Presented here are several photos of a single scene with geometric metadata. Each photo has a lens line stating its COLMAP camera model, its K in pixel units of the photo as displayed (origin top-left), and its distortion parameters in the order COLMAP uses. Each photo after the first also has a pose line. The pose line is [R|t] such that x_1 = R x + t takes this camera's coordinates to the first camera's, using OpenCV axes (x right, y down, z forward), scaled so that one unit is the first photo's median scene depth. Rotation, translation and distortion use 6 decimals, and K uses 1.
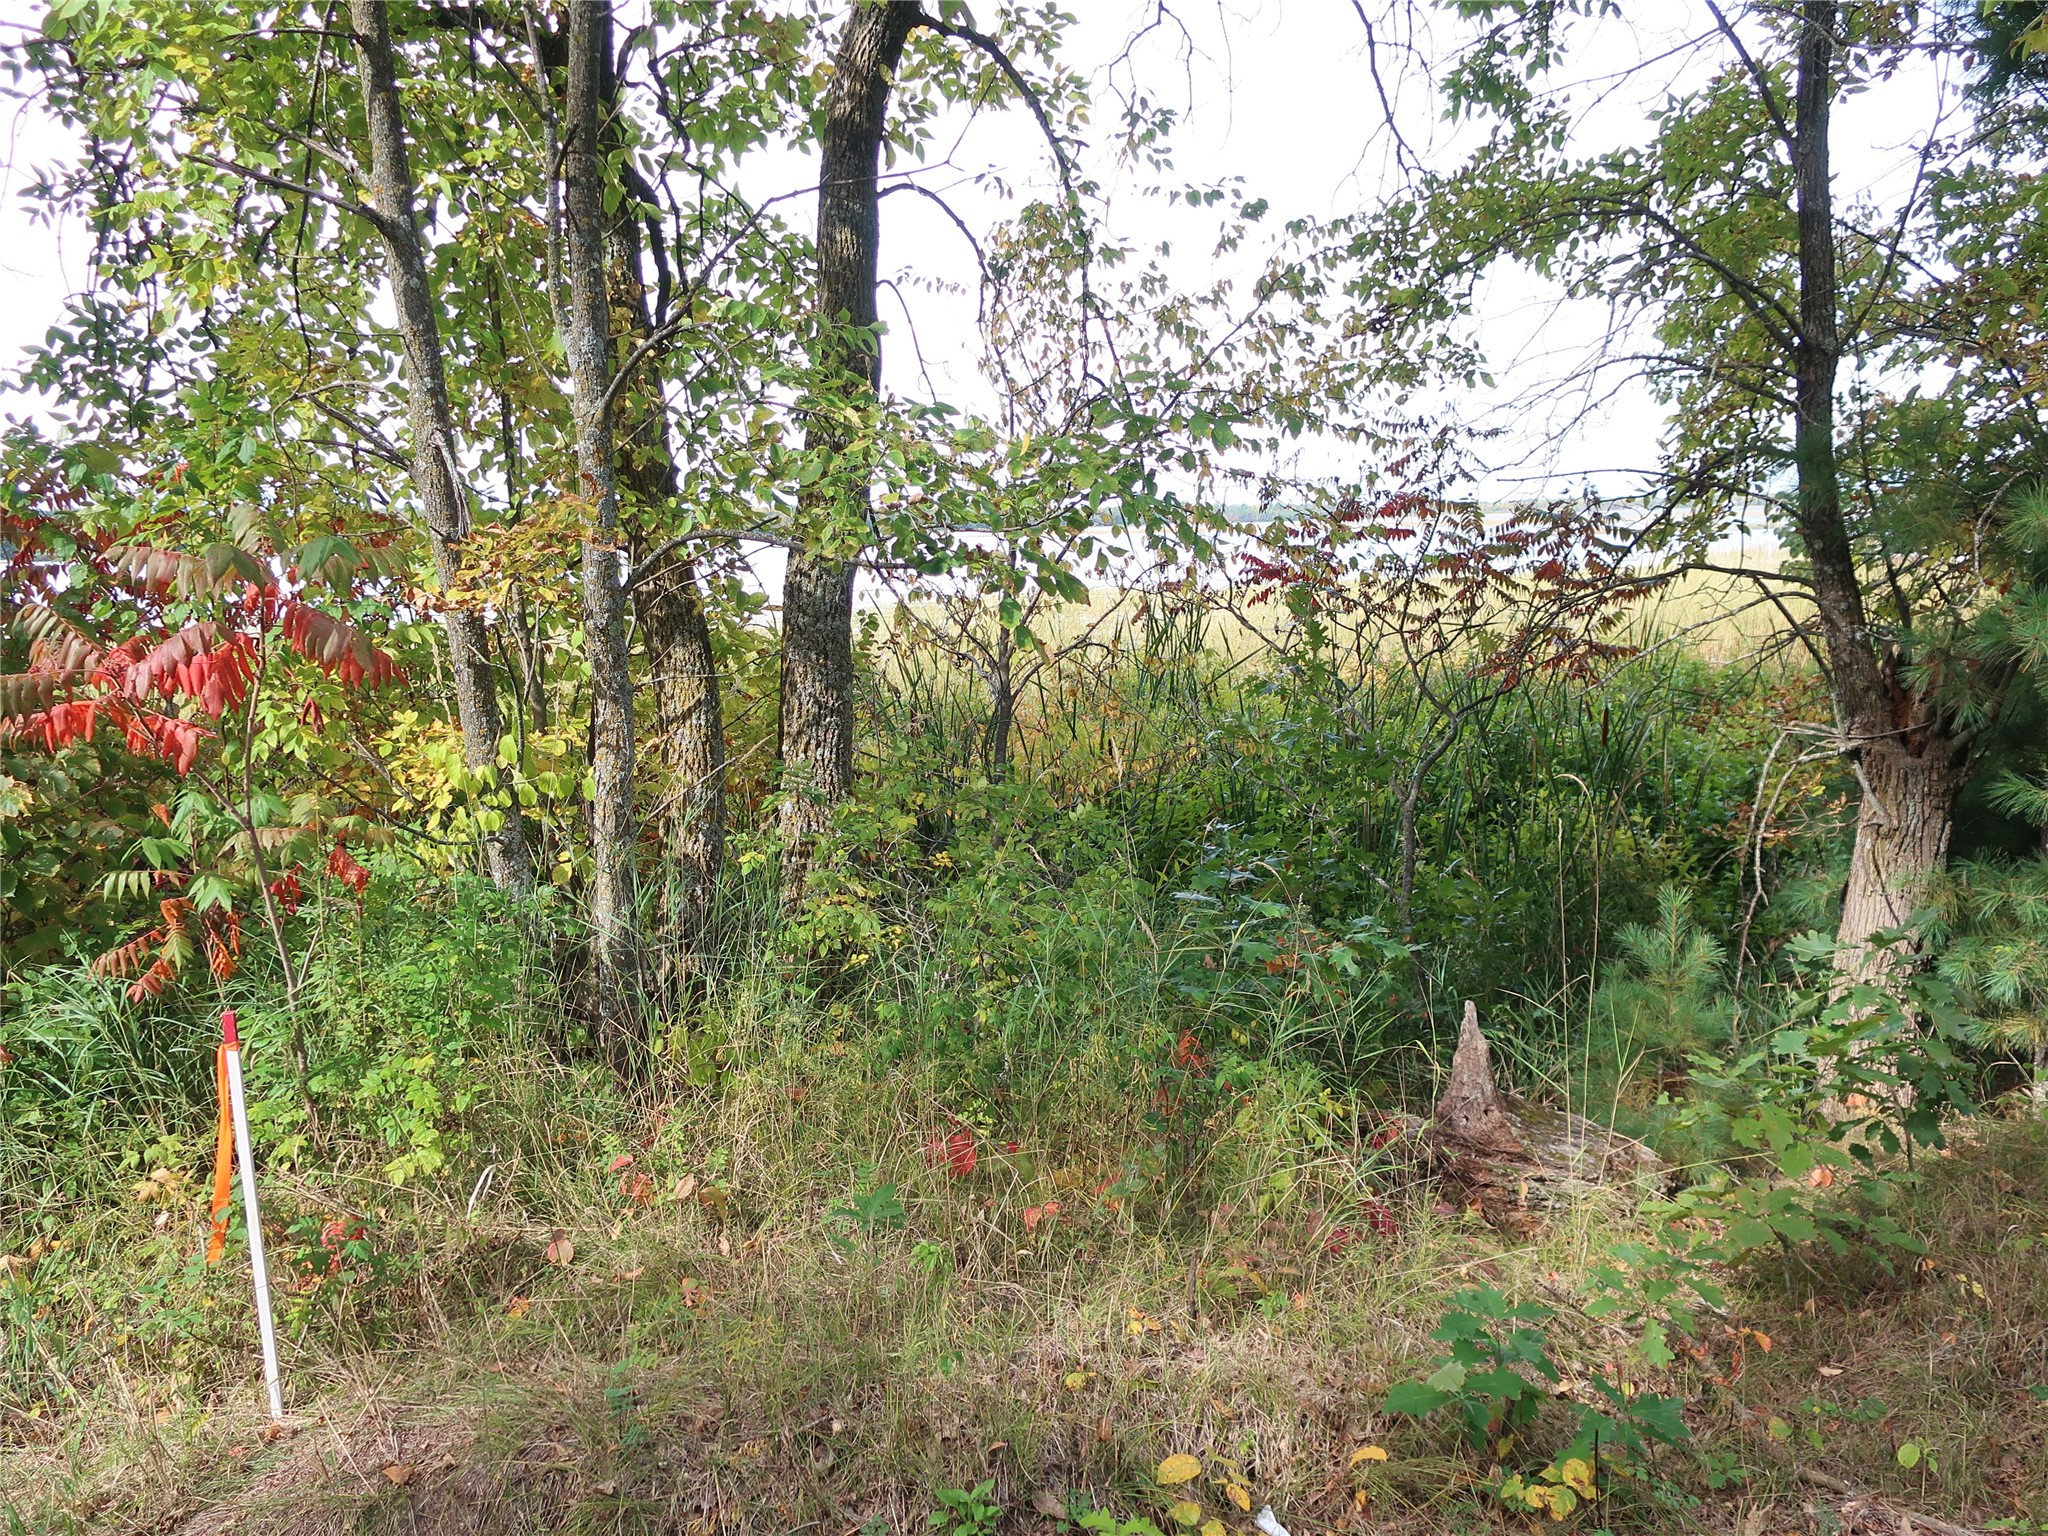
lens RADIAL K [[1833.2, 0, 1024.0], [0, 1833.2, 768.0], [0, 0, 1]] dist [0.003328, 0.006980]
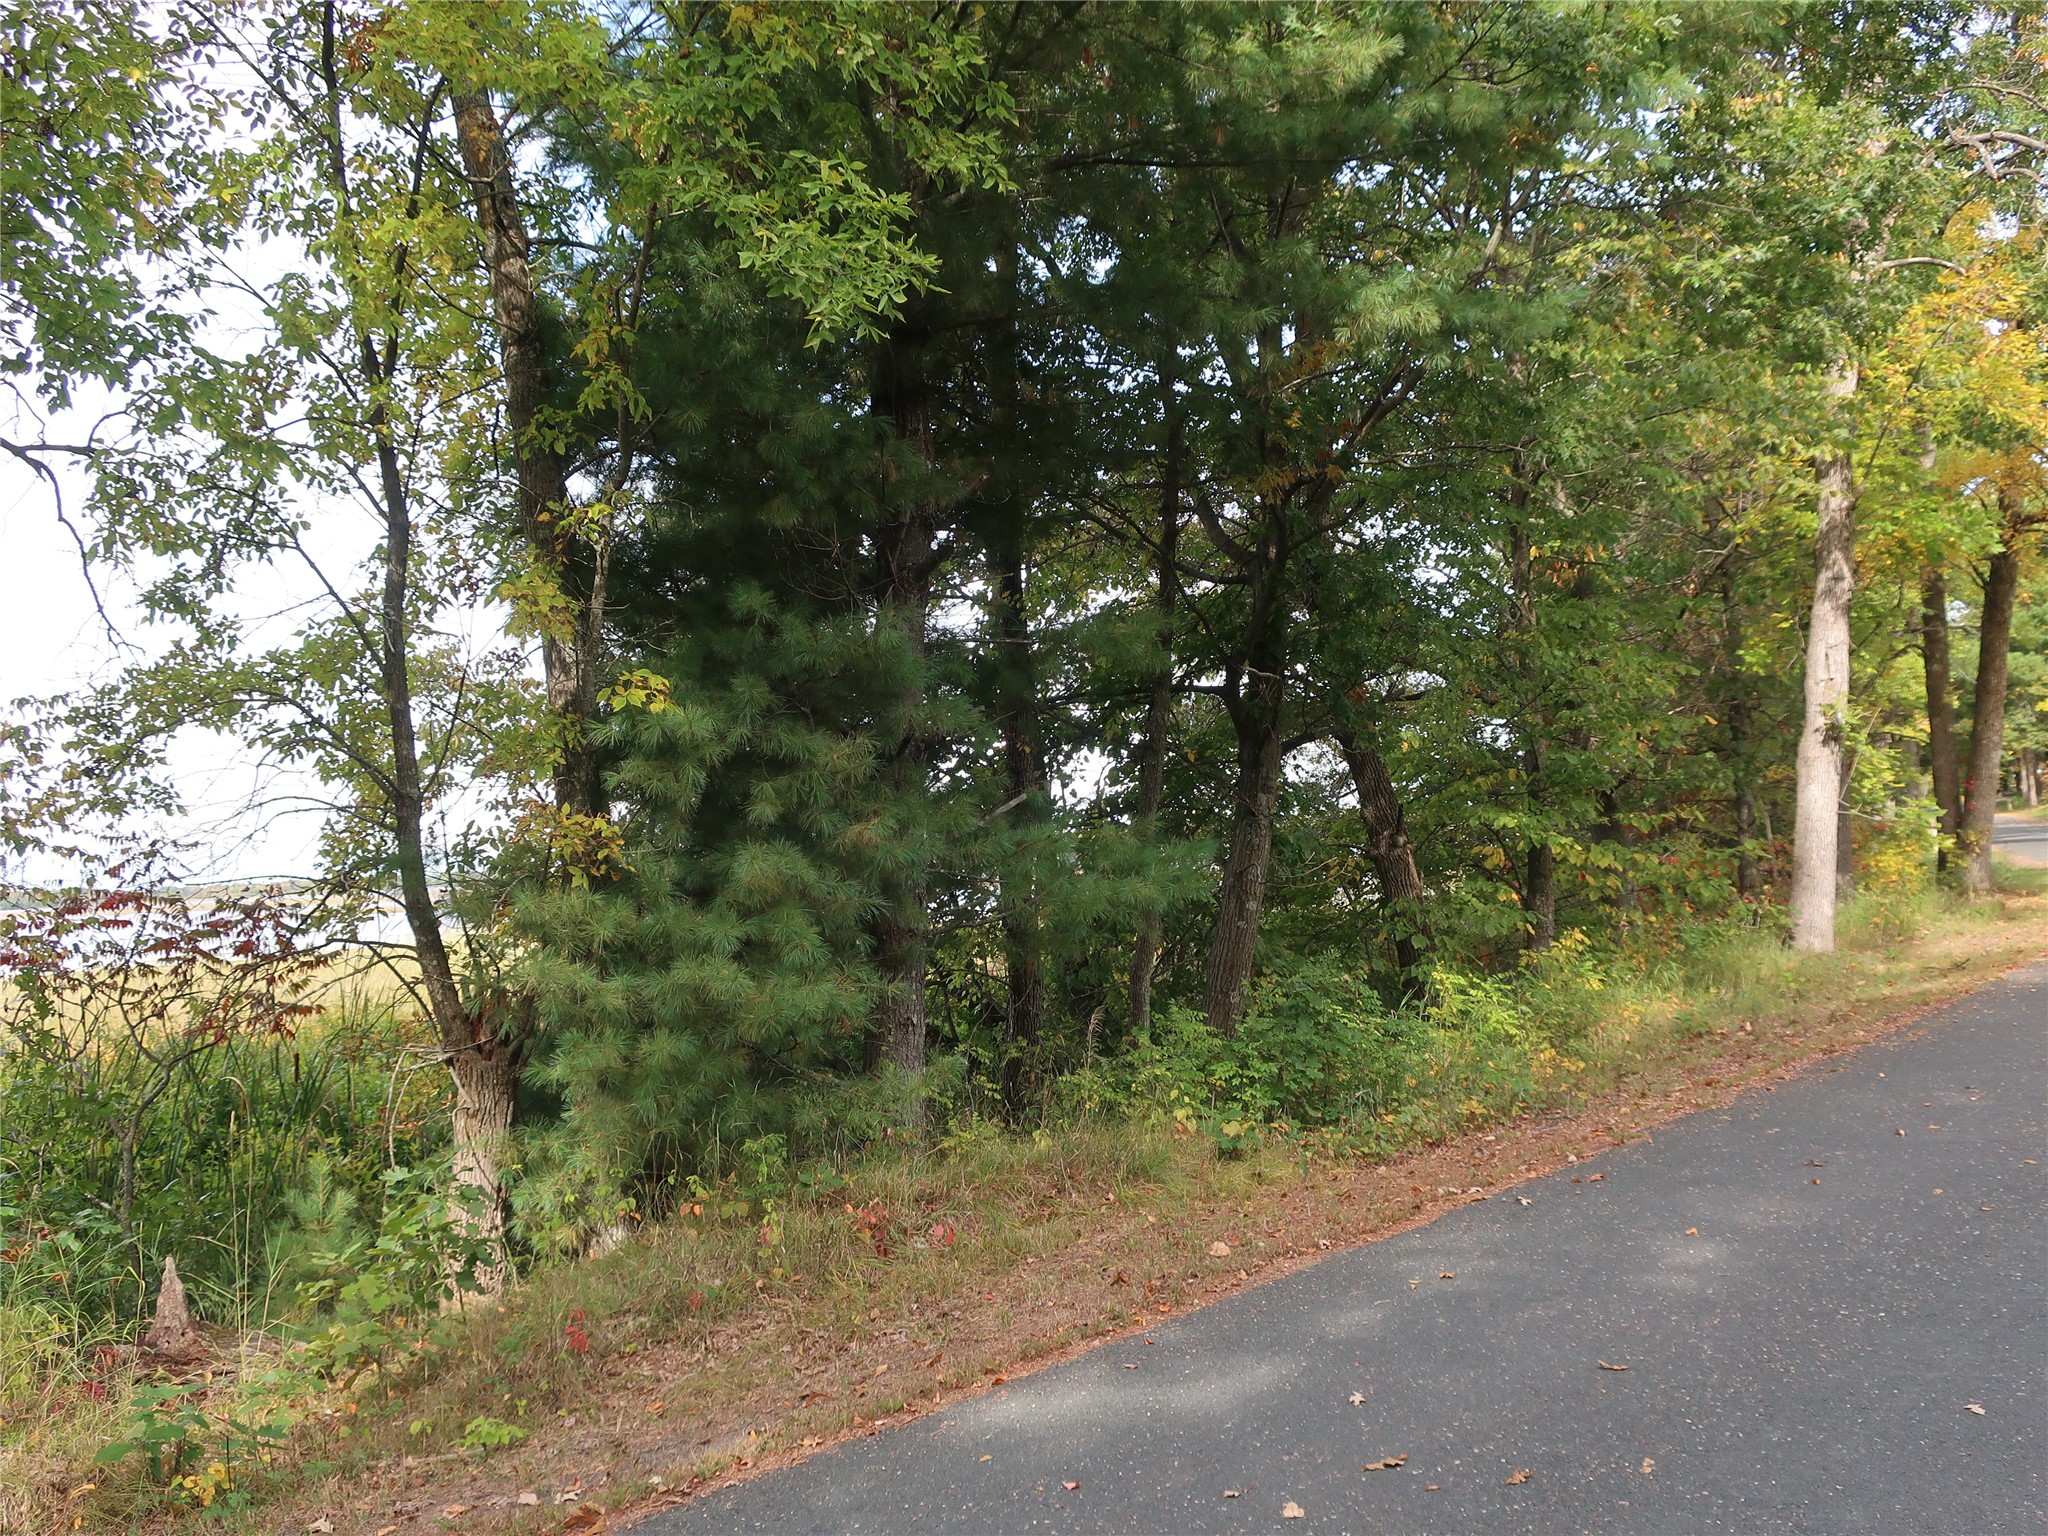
lens RADIAL K [[1833.2, 0, 1024.0], [0, 1833.2, 768.0], [0, 0, 1]] dist [0.003328, 0.006980]
pose [[0.799420, 0.020251, 0.600431, -0.060737], [0.102483, 0.980186, -0.169505, 0.048442], [-0.591967, 0.197040, 0.781505, -0.405265]]
